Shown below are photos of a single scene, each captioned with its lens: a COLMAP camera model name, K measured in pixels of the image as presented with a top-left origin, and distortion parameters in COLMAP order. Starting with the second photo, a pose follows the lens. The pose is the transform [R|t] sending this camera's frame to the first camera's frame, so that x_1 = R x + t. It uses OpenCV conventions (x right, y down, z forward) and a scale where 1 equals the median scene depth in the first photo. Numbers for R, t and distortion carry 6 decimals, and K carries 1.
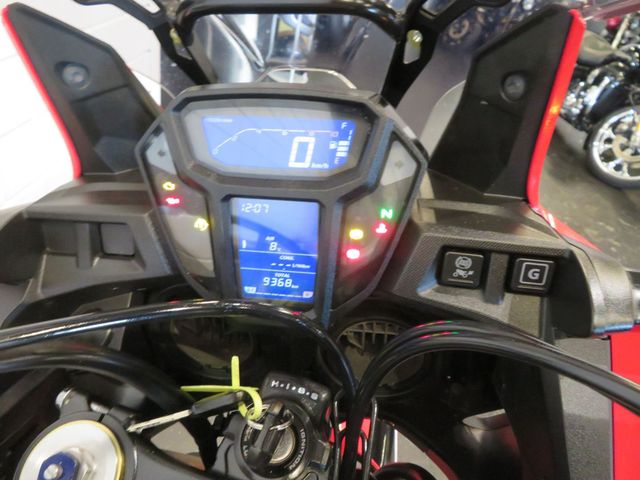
lens RADIAL K [[476.8, 0, 320.0], [0, 476.8, 240.0], [0, 0, 1]] dist [-0.012349, -0.002855]
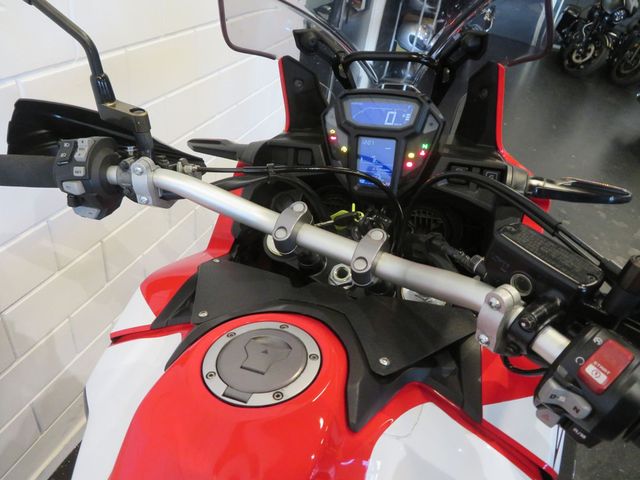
lens RADIAL K [[453.8, 0, 320.0], [0, 453.8, 240.0], [0, 0, 1]] dist [-0.008841, -0.000264]
pose [[0.972422, 0.097664, -0.211794, 0.151292], [-0.102475, 0.994665, -0.011831, 0.463742], [0.209509, 0.033209, 0.977243, -1.209712]]
